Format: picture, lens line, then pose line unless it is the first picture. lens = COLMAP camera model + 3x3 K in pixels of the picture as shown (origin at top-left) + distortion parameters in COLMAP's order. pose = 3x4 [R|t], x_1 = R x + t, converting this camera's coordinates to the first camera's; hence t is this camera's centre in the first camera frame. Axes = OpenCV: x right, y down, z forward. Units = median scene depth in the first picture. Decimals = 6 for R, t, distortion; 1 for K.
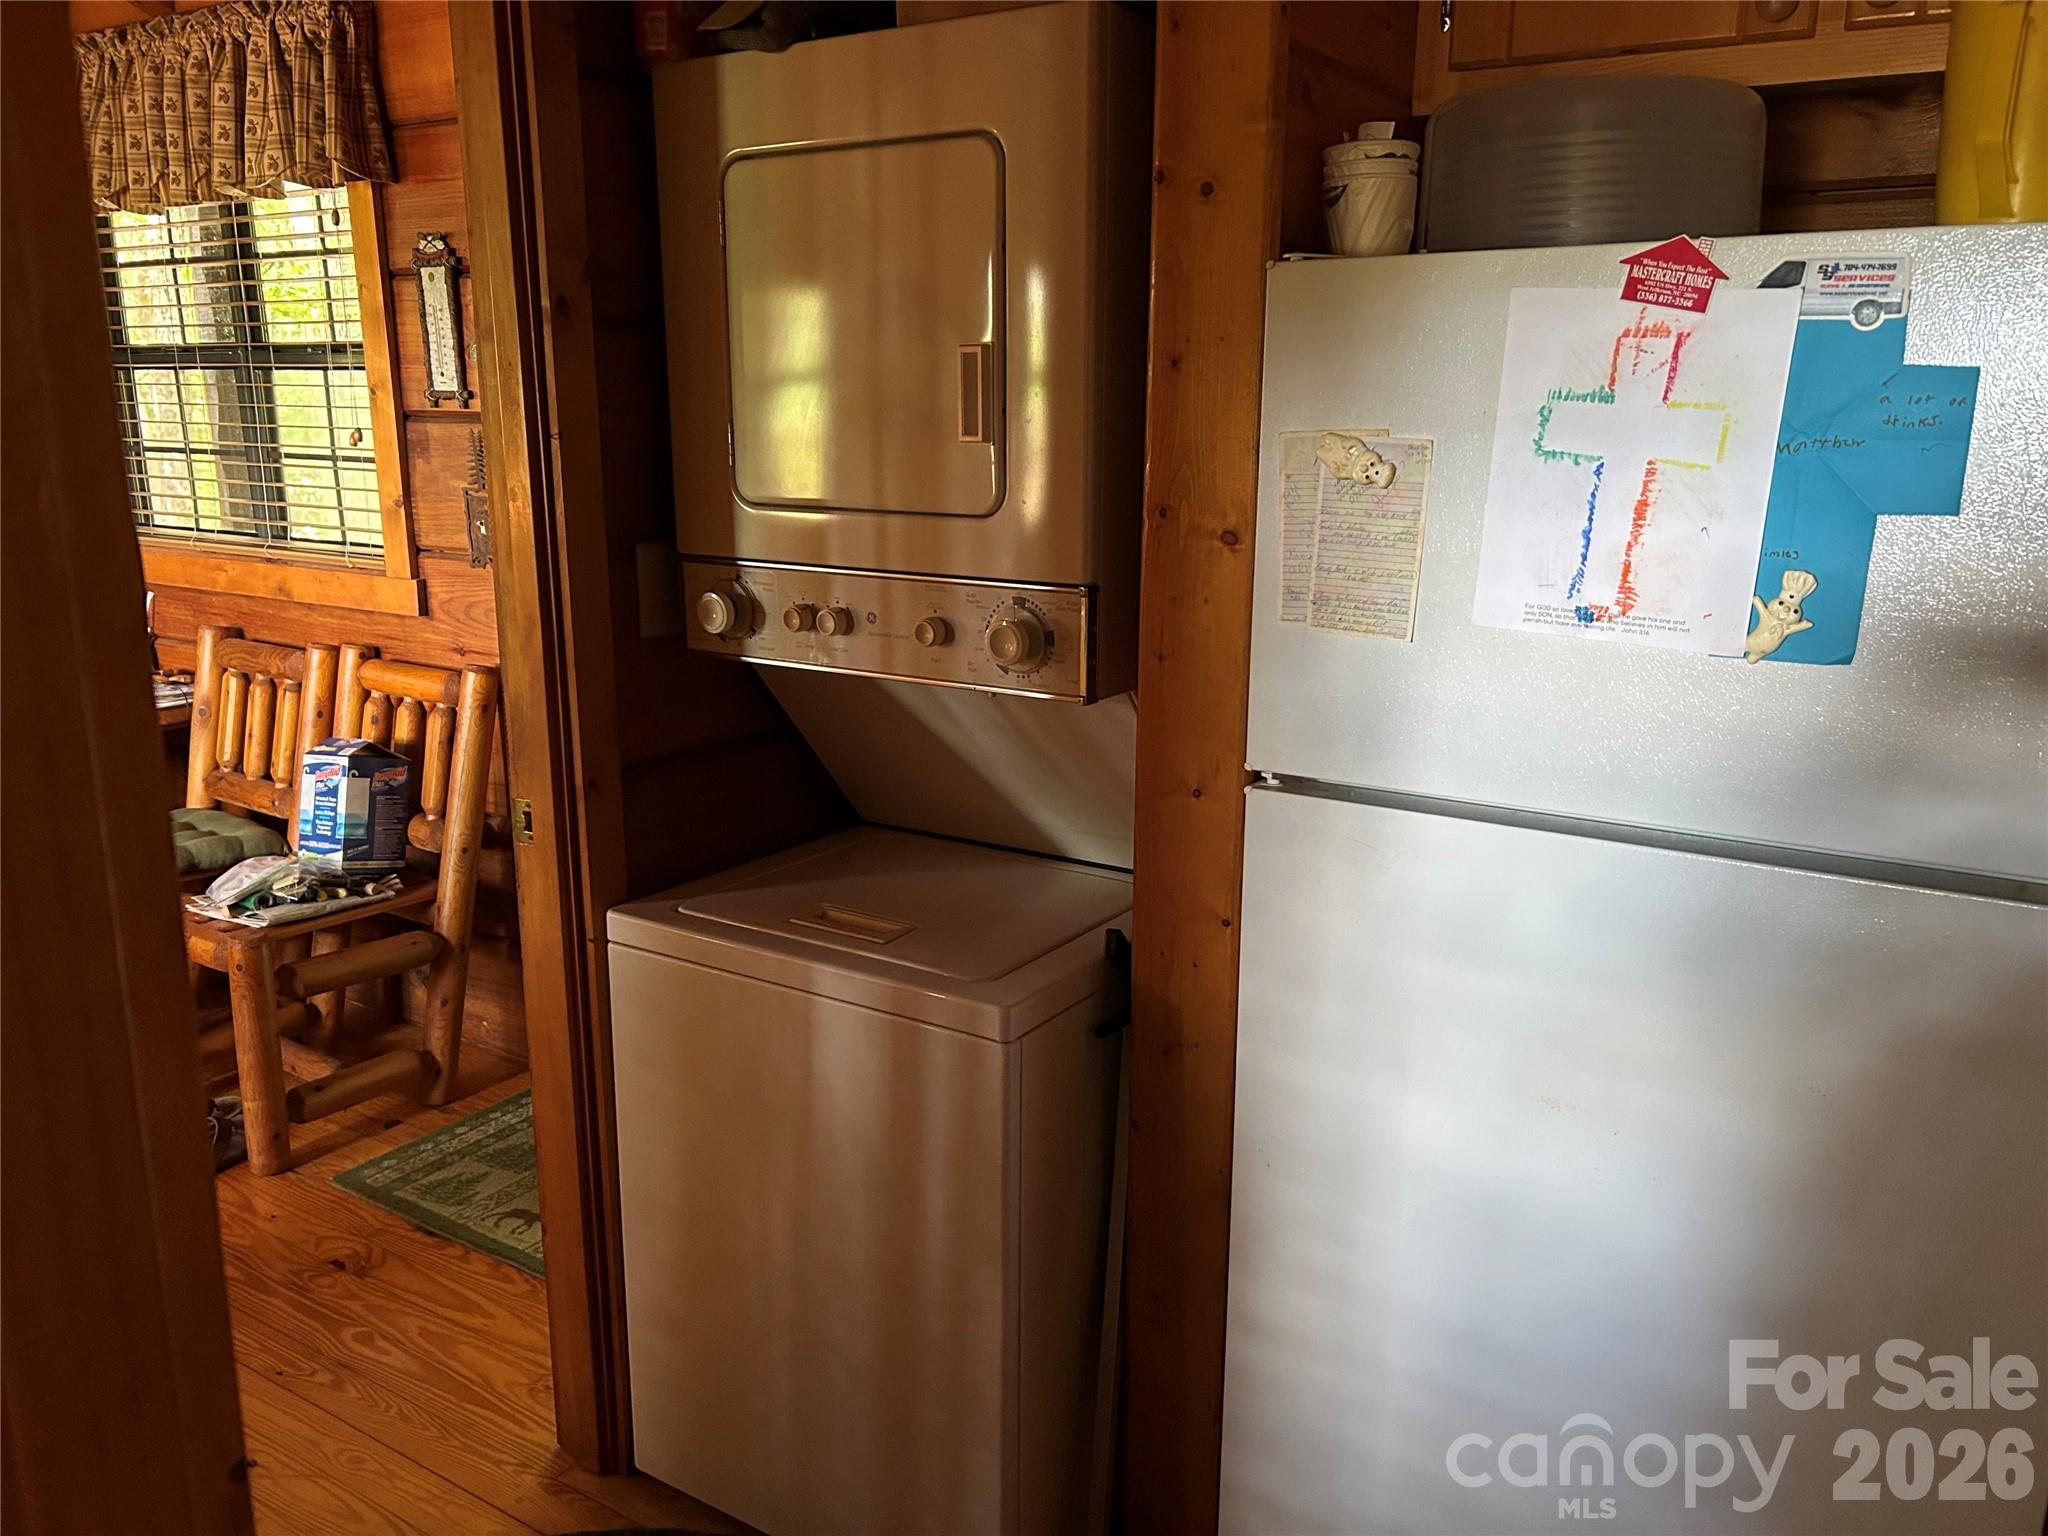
lens RADIAL K [[1517.2, 0, 1056.5], [0, 1517.2, 771.3], [0, 0, 1]] dist [0.002028, -0.006133]
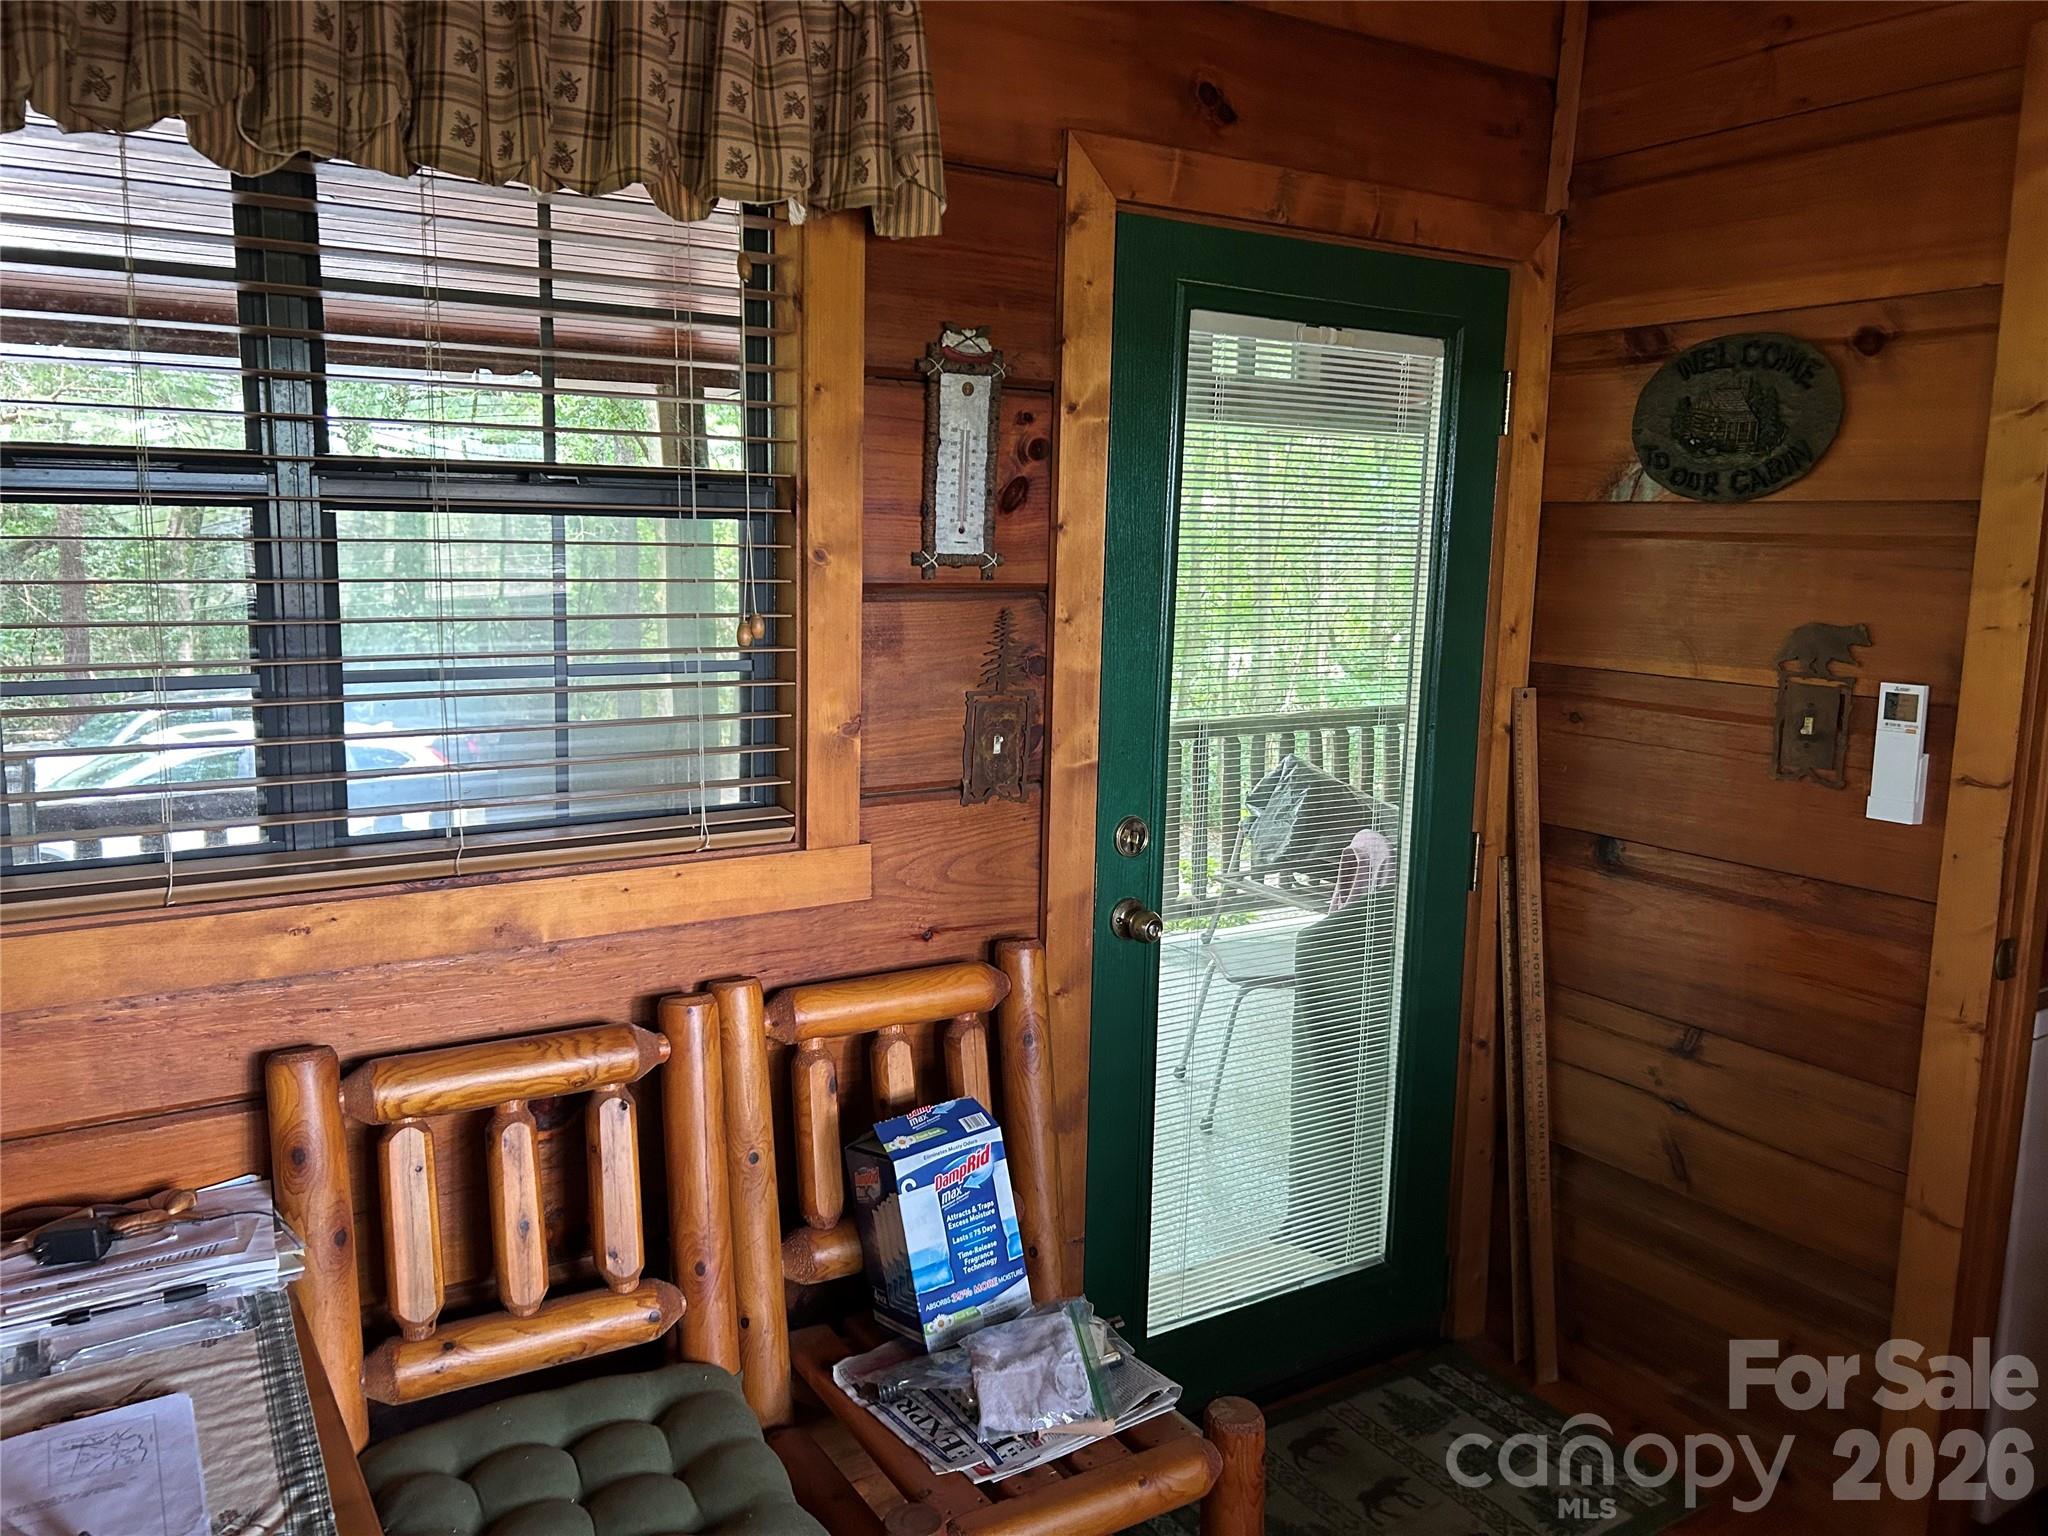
lens RADIAL K [[1517.2, 0, 1056.5], [0, 1517.2, 771.3], [0, 0, 1]] dist [0.002028, -0.006133]
pose [[0.420803, -0.128762, 0.897967, -0.983273], [0.215454, 0.975737, 0.038949, -0.168798], [-0.881195, 0.177081, 0.438336, 0.666601]]
